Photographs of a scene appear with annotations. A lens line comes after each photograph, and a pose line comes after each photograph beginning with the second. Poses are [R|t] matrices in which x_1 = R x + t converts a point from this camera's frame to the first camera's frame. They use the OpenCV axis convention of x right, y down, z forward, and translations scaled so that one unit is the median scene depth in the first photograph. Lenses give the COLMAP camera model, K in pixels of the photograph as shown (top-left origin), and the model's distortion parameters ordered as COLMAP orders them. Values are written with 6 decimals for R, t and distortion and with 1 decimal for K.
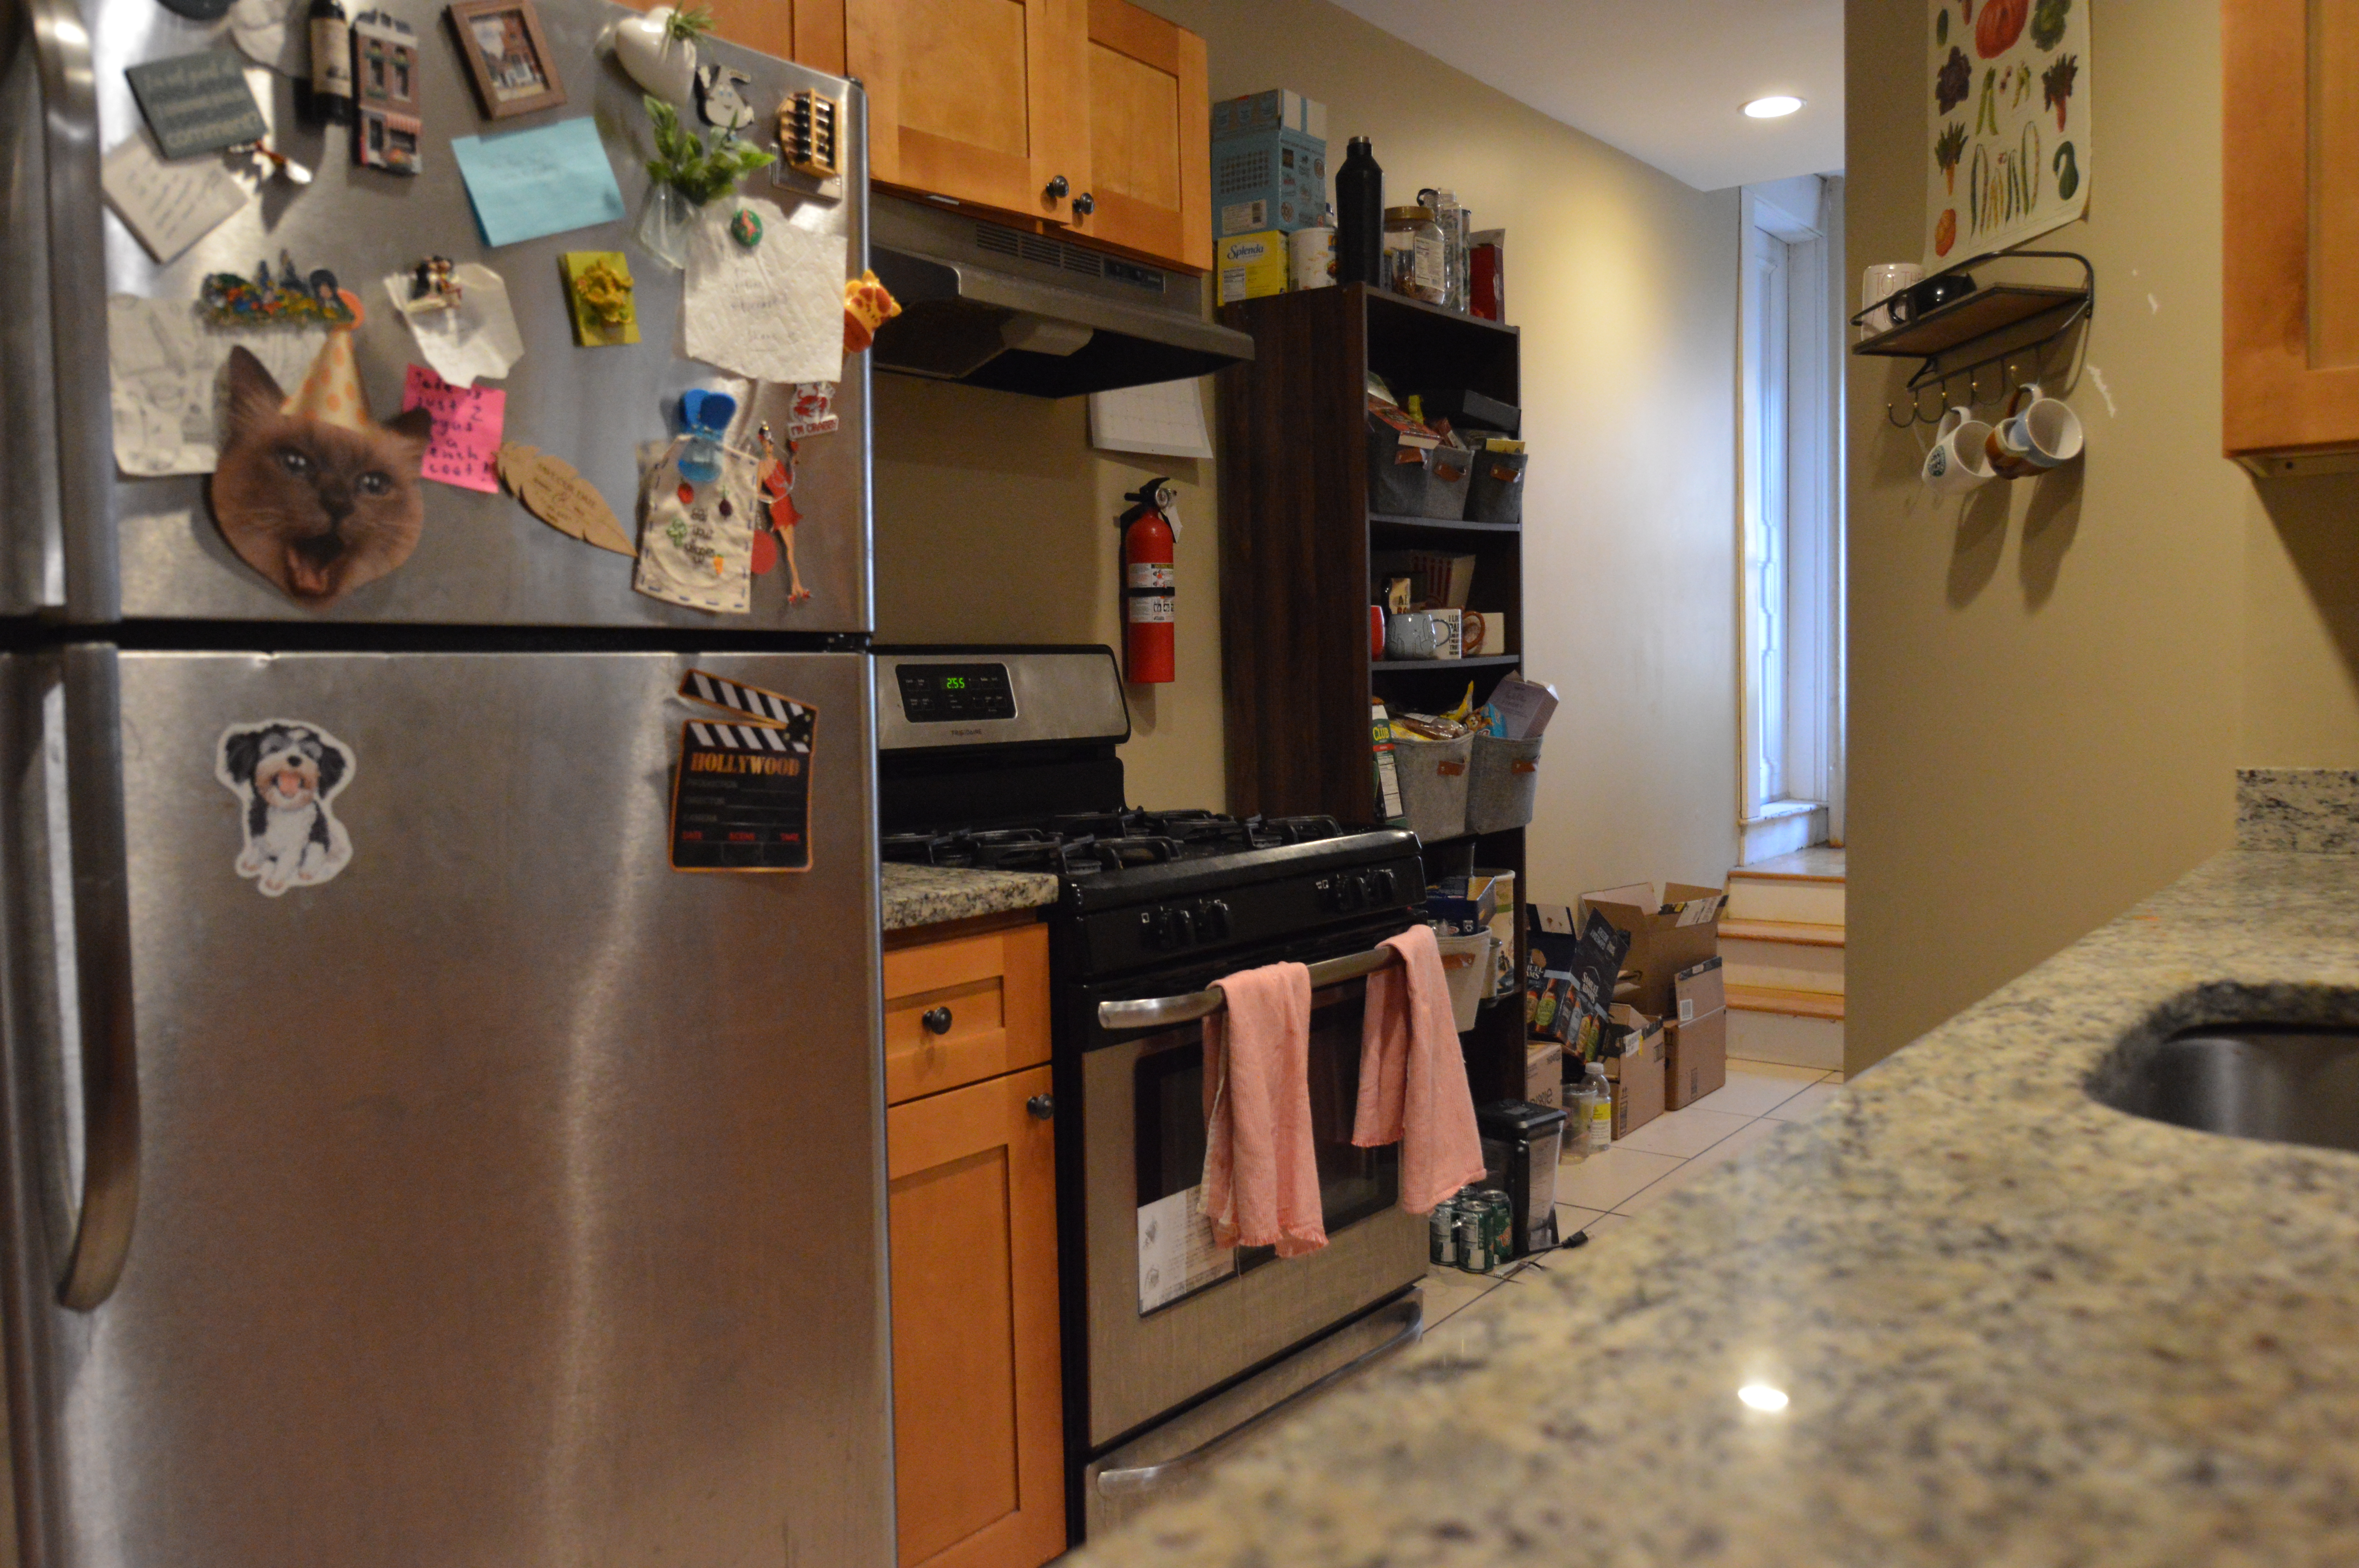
lens RADIAL K [[1825.9, 0, 1183.2], [0, 1825.9, 783.2], [0, 0, 1]] dist [-0.013328, 0.005252]
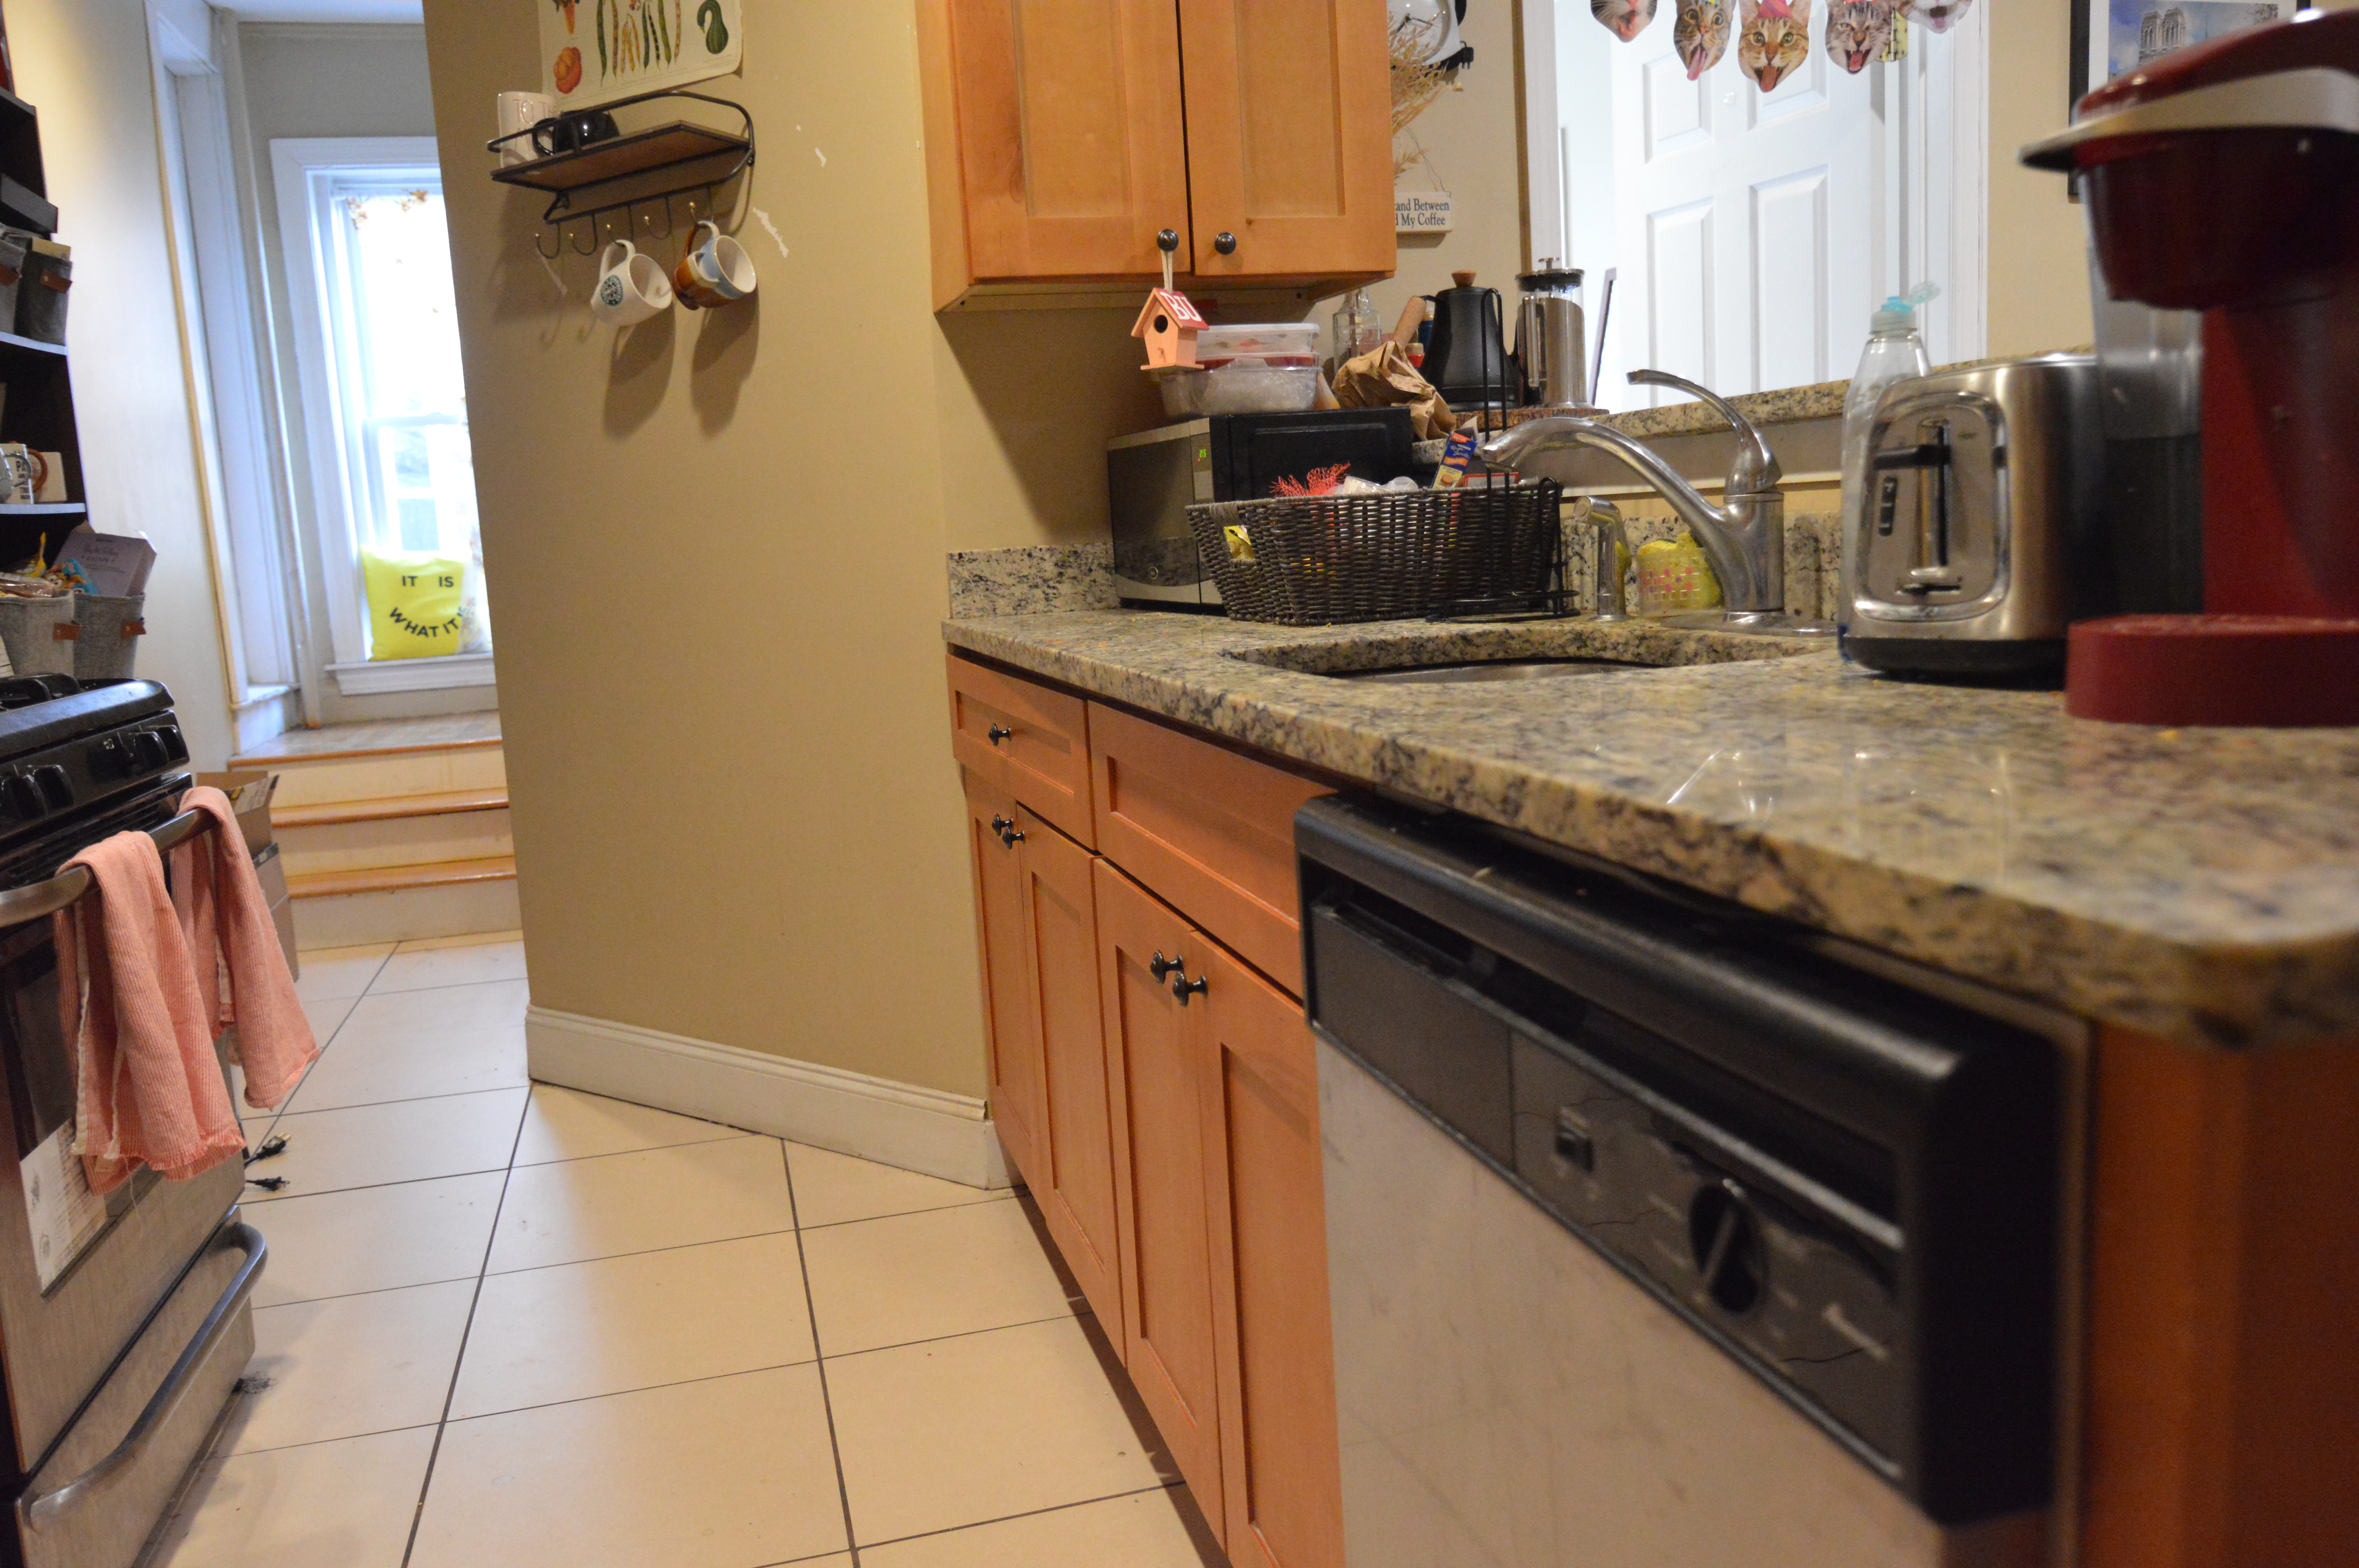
lens RADIAL K [[1825.9, 0, 1186.5], [0, 1825.9, 783.1], [0, 0, 1]] dist [-0.013328, 0.005252]
pose [[0.603666, -0.129630, 0.786628, -0.262493], [0.093976, 0.991384, 0.091254, 0.041612], [-0.791679, 0.018837, 0.610646, 0.111367]]
